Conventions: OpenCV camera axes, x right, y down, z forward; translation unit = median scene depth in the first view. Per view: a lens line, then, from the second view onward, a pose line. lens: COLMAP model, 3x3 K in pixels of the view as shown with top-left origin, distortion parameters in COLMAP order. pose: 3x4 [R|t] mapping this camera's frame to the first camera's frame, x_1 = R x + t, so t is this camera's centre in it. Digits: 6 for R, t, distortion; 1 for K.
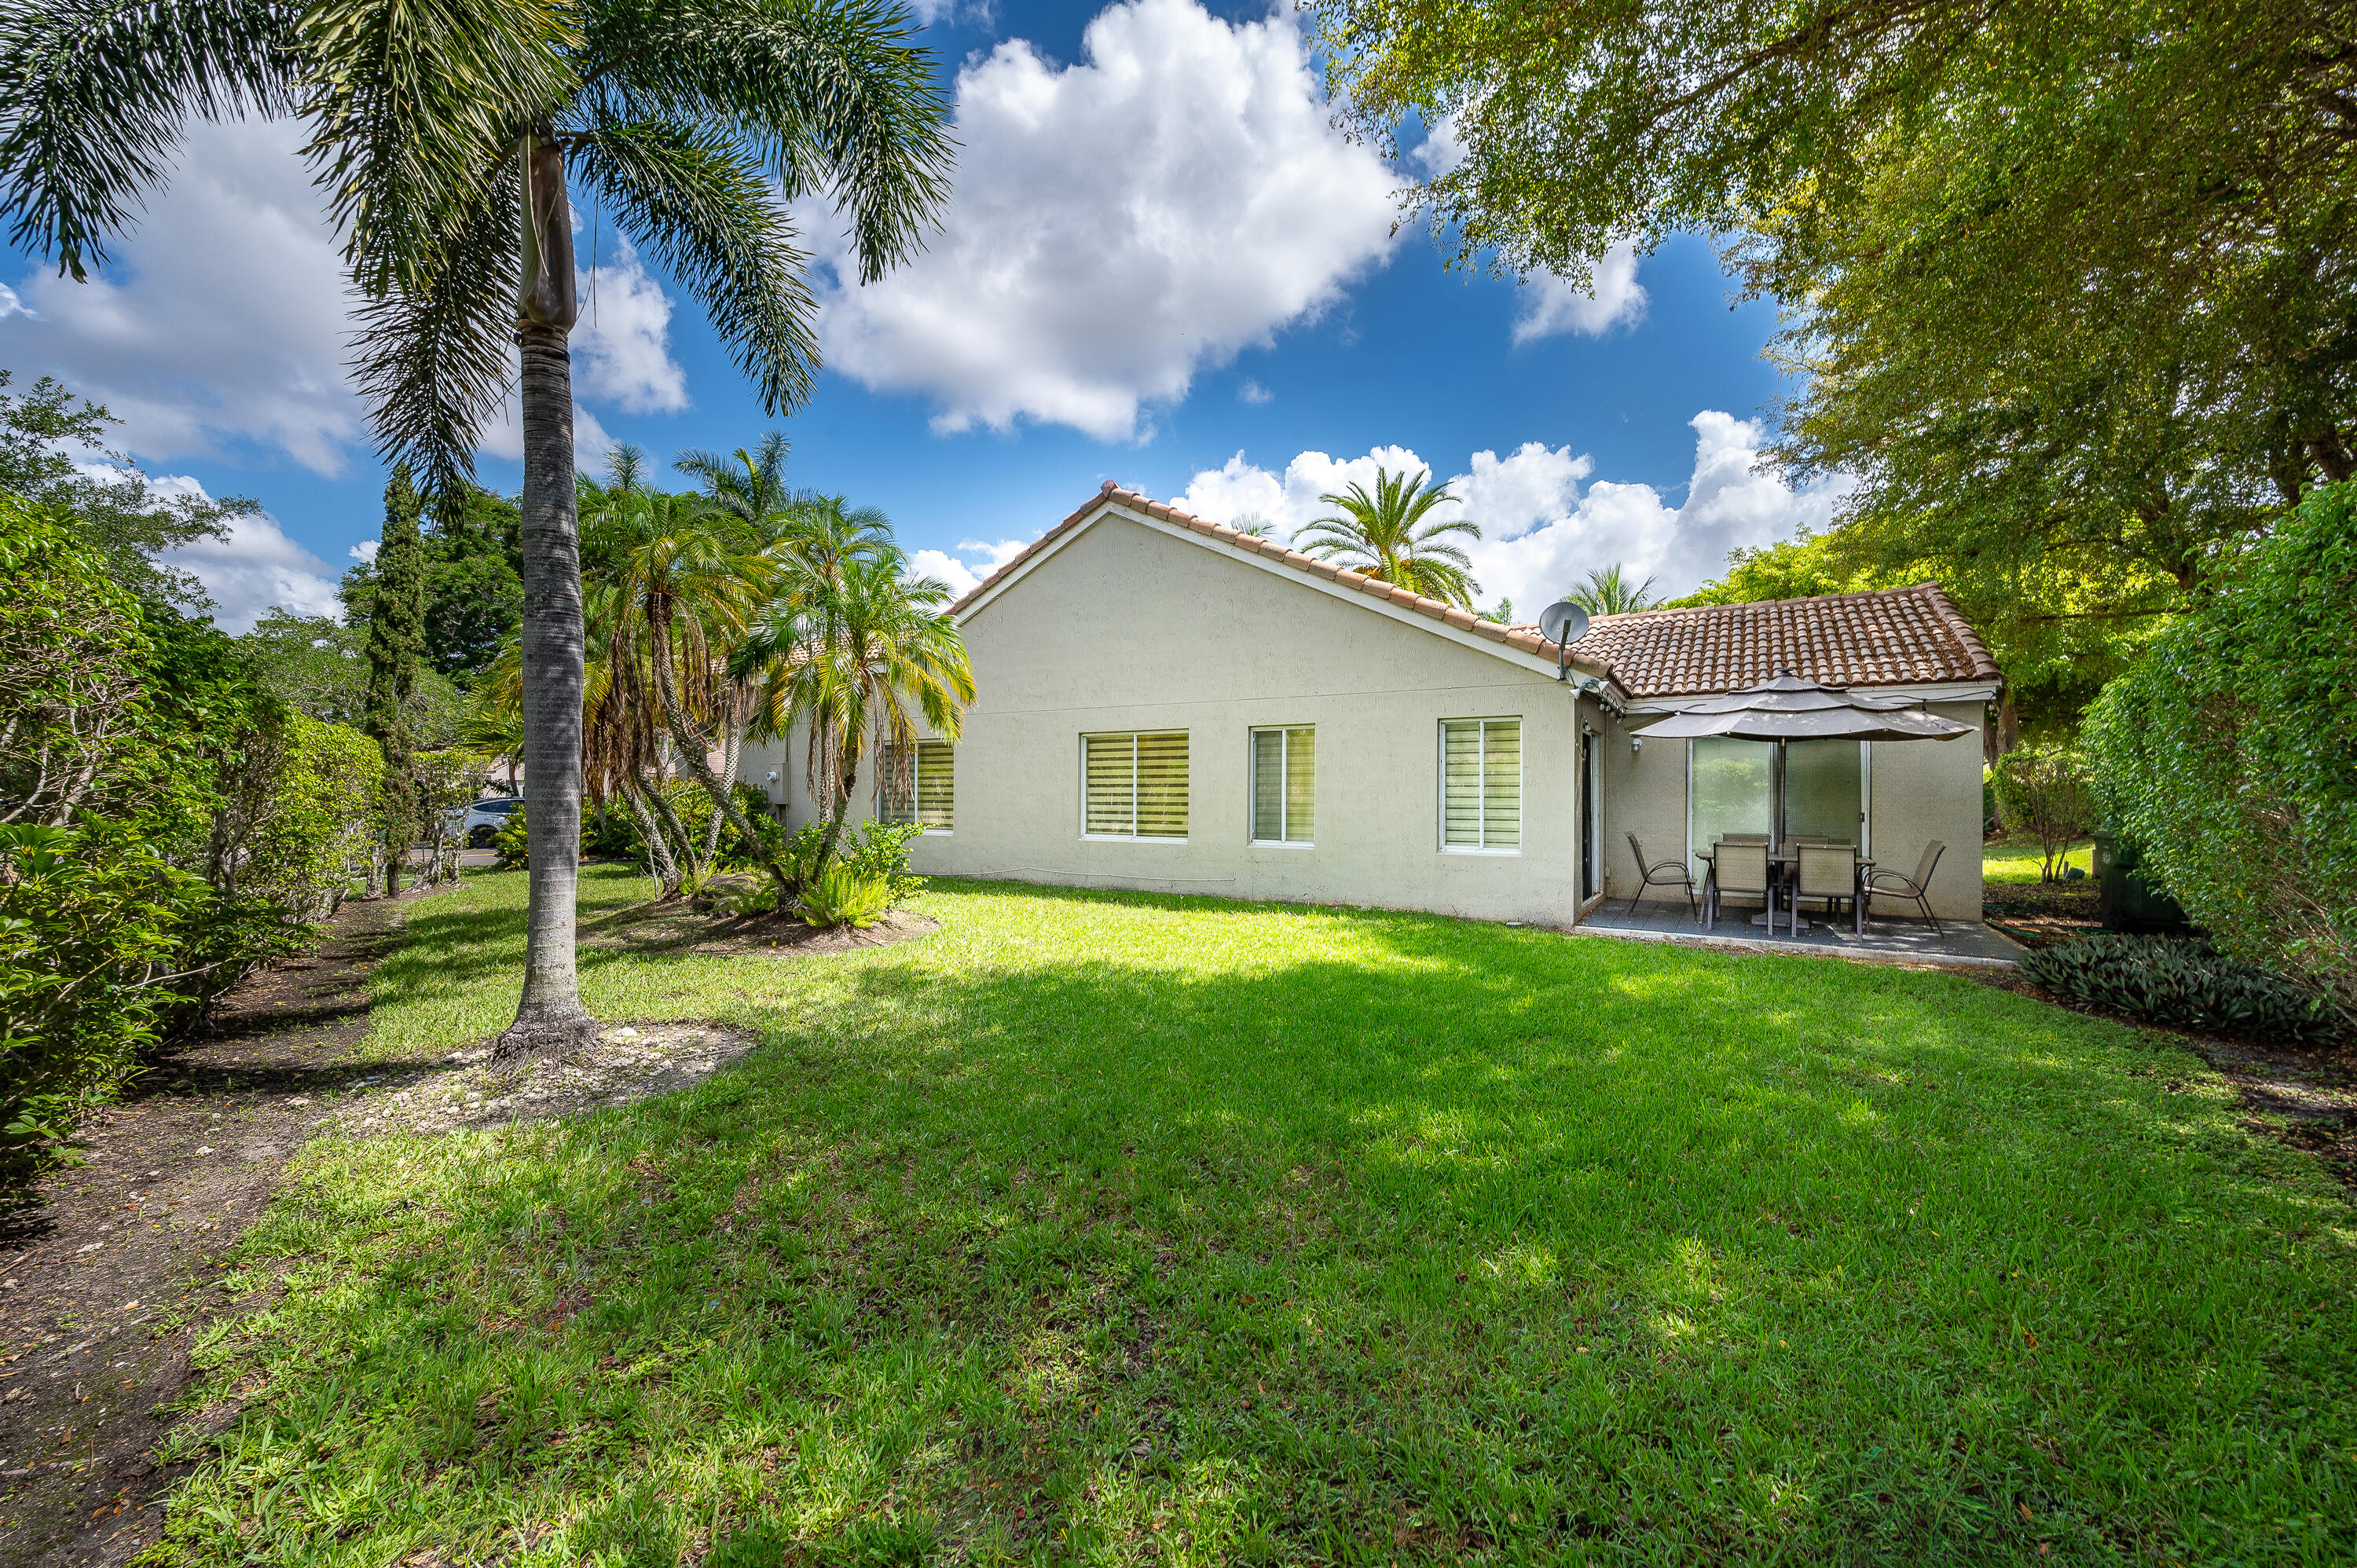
lens RADIAL K [[936.0, 0, 1178.5], [0, 936.0, 784.0], [0, 0, 1]] dist [-0.002678, -0.000341]
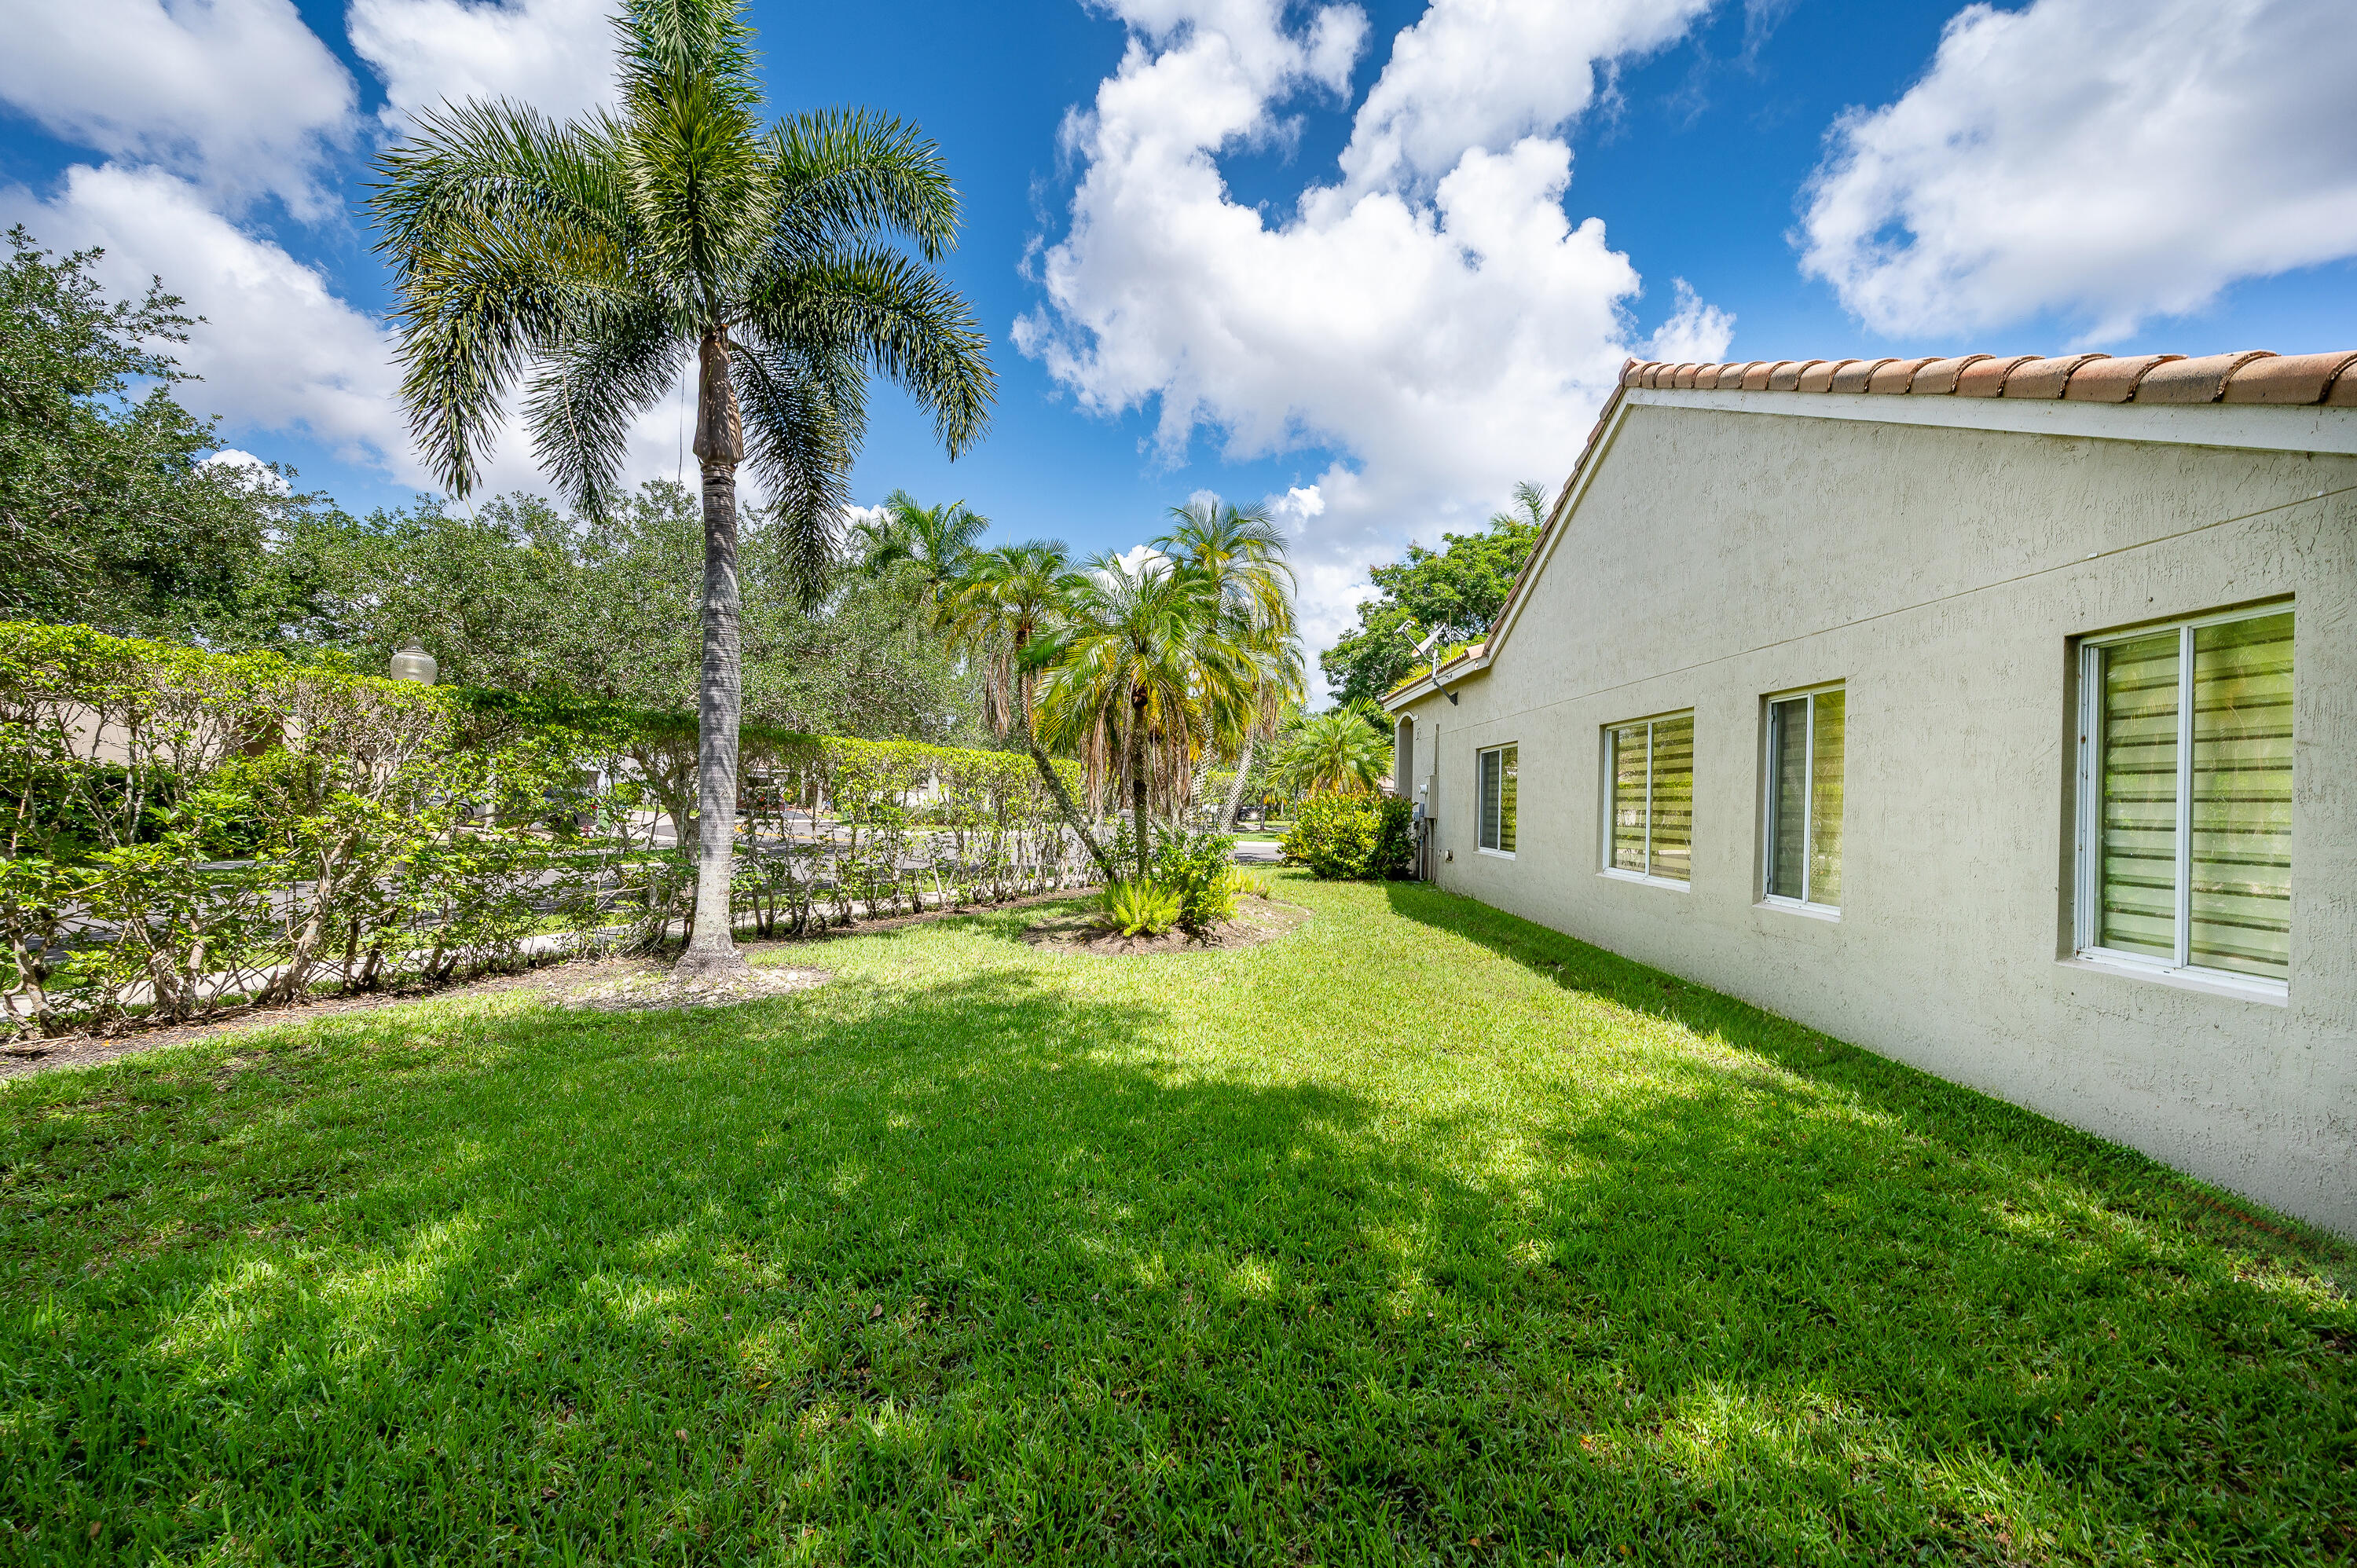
lens RADIAL K [[936.0, 0, 1178.5], [0, 936.0, 784.0], [0, 0, 1]] dist [-0.002678, -0.000341]
pose [[0.542030, 0.011253, -0.840284, 0.366073], [-0.043524, 0.998944, -0.014697, 0.016866], [0.839231, 0.044538, 0.541948, 0.393416]]
